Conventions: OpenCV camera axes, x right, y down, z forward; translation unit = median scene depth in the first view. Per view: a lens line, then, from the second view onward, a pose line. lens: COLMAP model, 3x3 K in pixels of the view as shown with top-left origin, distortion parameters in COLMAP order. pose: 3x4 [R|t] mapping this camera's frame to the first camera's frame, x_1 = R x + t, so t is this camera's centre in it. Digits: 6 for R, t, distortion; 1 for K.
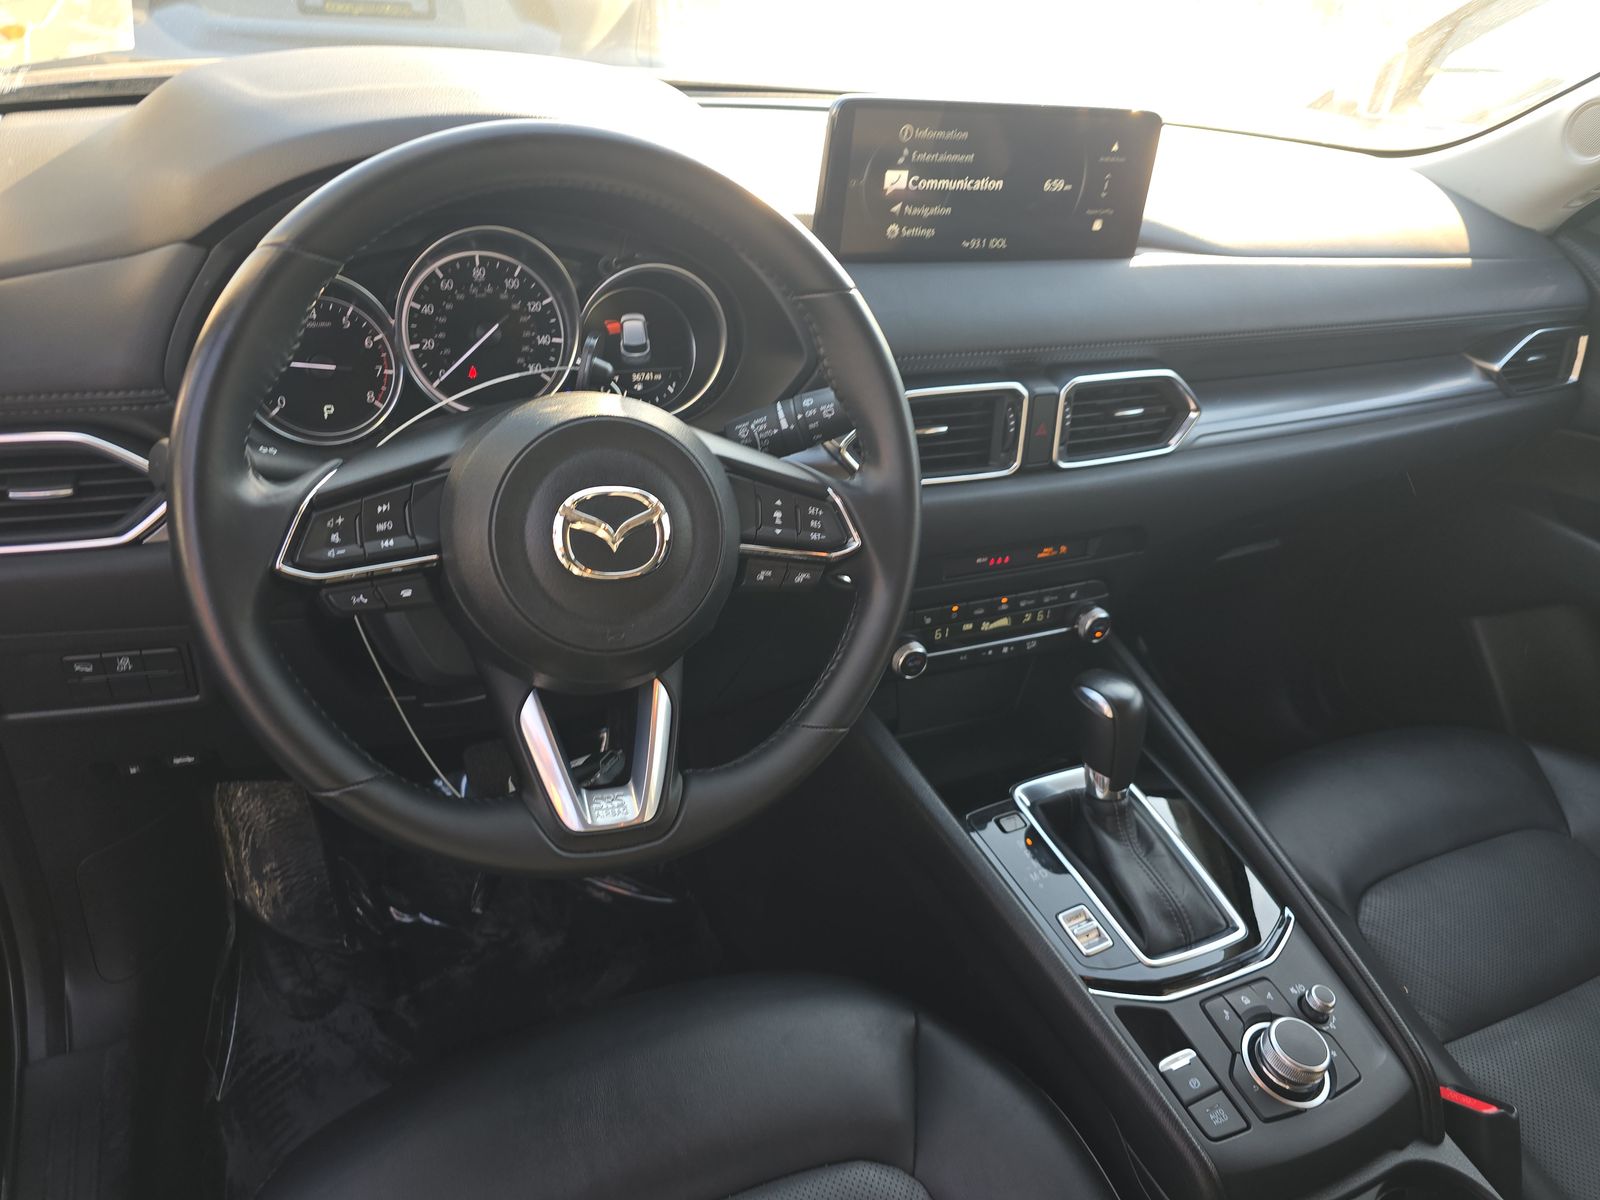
lens RADIAL K [[1049.1, 0, 794.5], [0, 1049.1, 598.3], [0, 0, 1]] dist [0.051049, -0.033810]
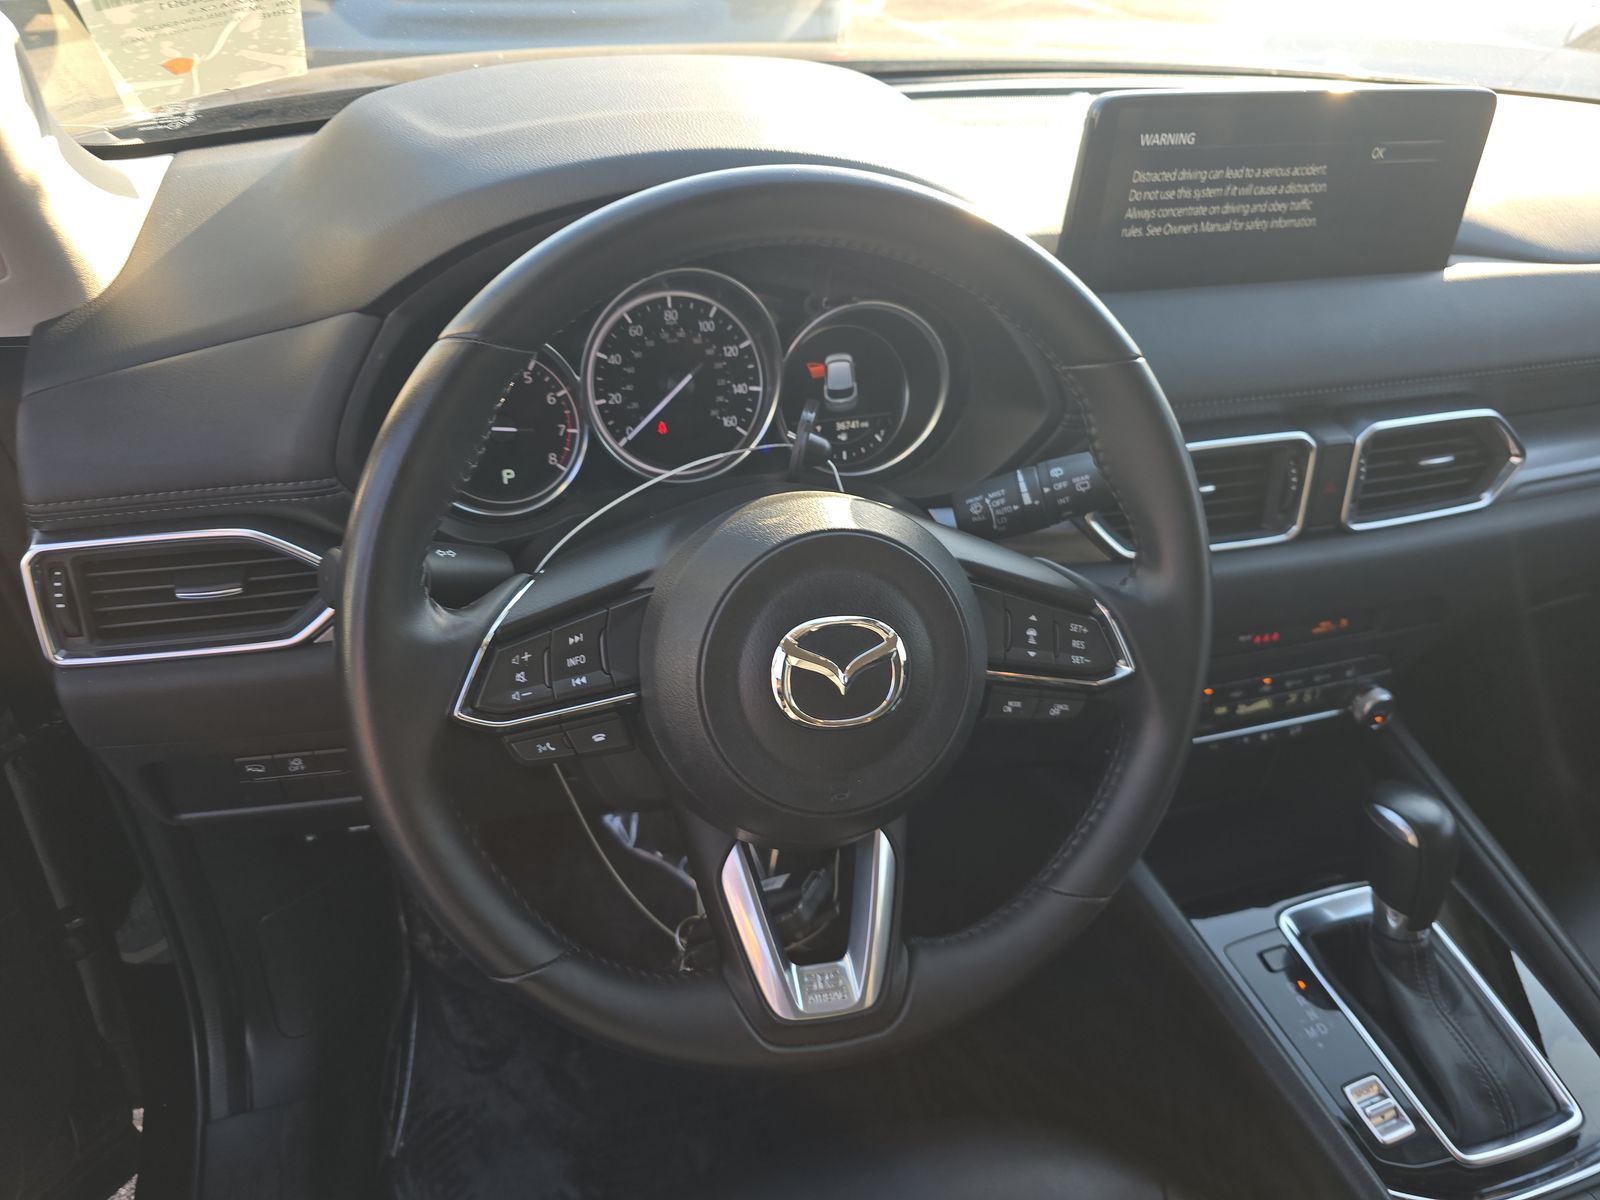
lens RADIAL K [[1051.6, 0, 806.4], [0, 1051.6, 595.3], [0, 0, 1]] dist [0.055679, -0.040923]
pose [[0.991604, 0.020834, -0.127622, -0.069030], [-0.015918, 0.999096, 0.039422, -0.111332], [0.128328, -0.037059, 0.991039, 0.133261]]
